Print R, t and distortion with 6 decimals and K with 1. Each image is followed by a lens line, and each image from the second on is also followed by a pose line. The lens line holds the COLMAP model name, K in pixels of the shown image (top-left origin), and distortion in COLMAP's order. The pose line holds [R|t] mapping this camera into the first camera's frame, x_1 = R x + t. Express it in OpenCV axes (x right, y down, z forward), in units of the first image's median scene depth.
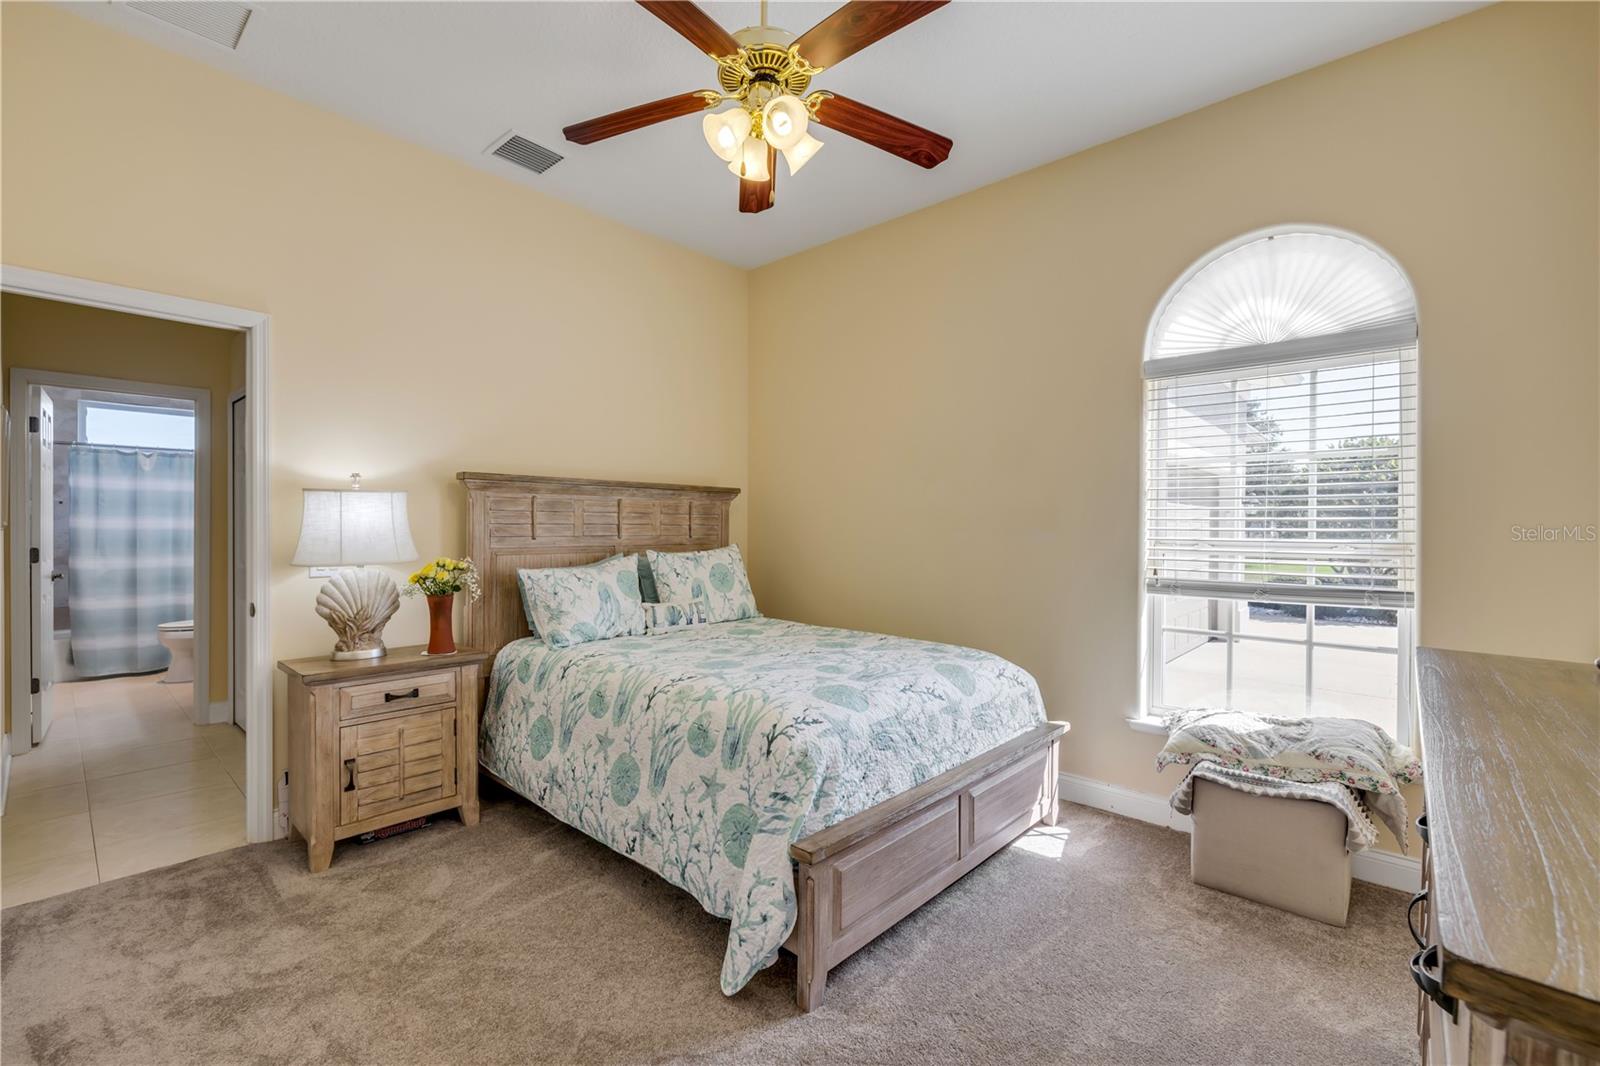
lens RADIAL K [[689.4, 0, 801.1], [0, 689.4, 536.1], [0, 0, 1]] dist [-0.002314, 0.000187]
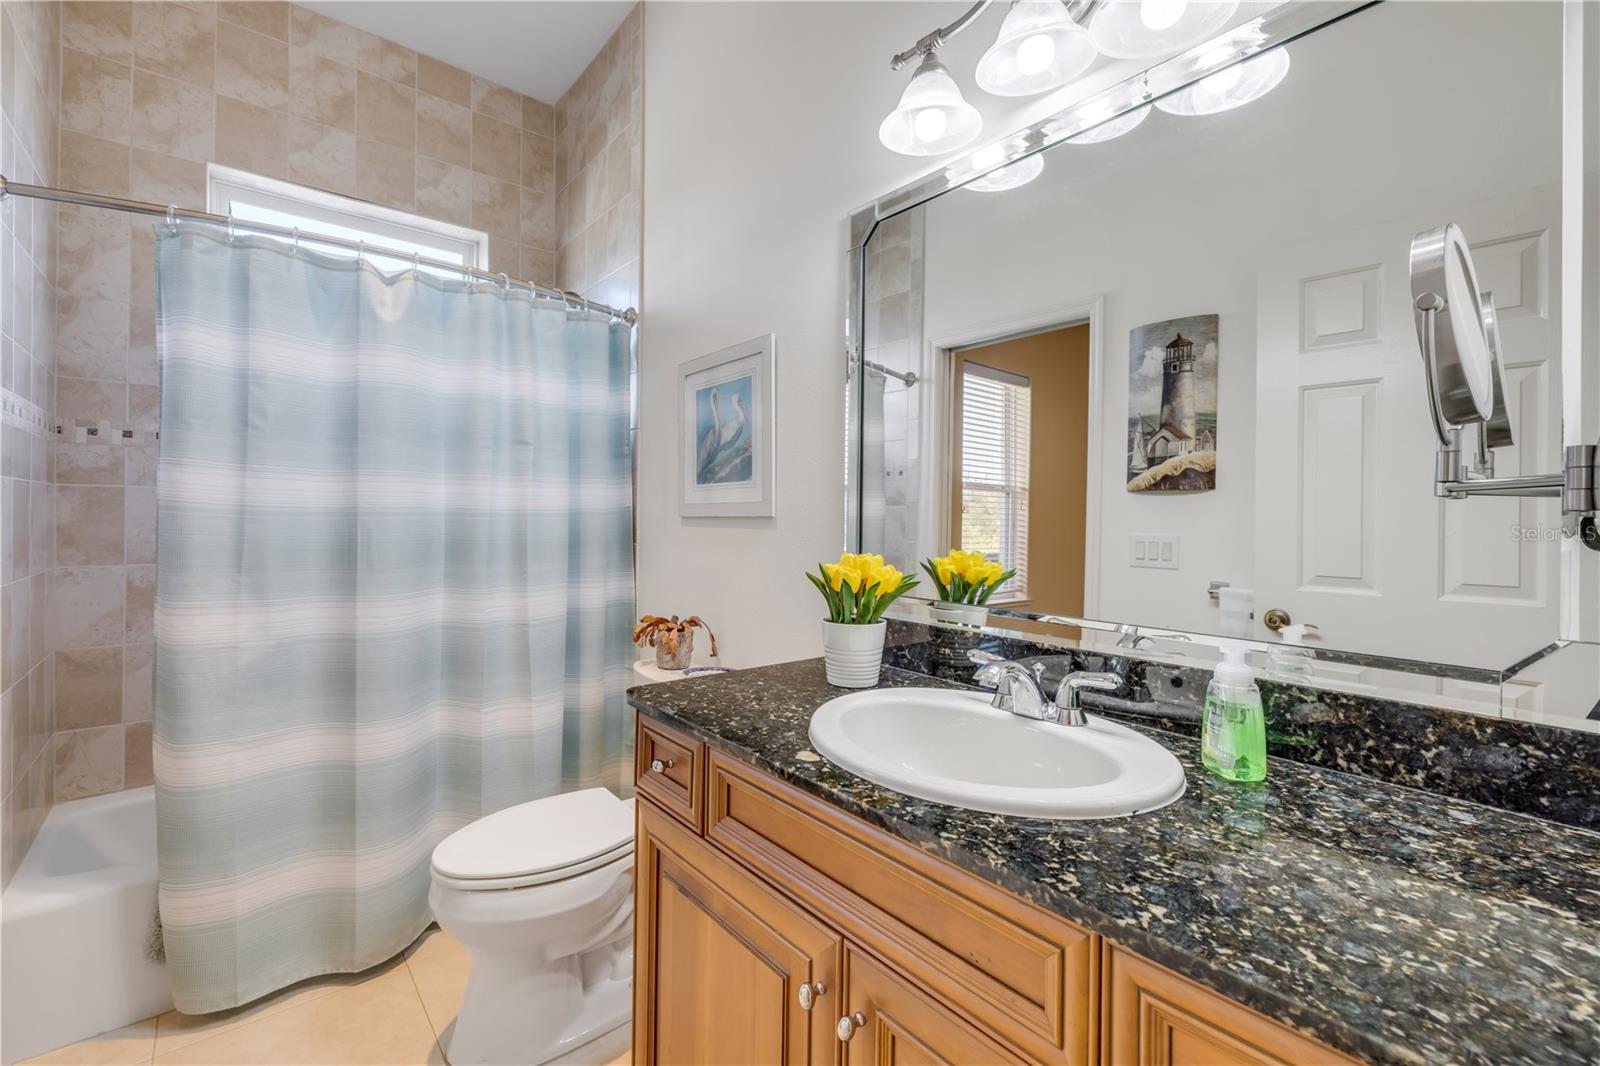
lens RADIAL K [[689.4, 0, 805.8], [0, 689.4, 532.4], [0, 0, 1]] dist [-0.002314, 0.000187]
pose [[0.990797, -0.001788, -0.135341, -0.735218], [-0.000086, 0.999904, -0.013841, 0.005210], [0.135353, 0.013725, 0.990702, 0.731805]]
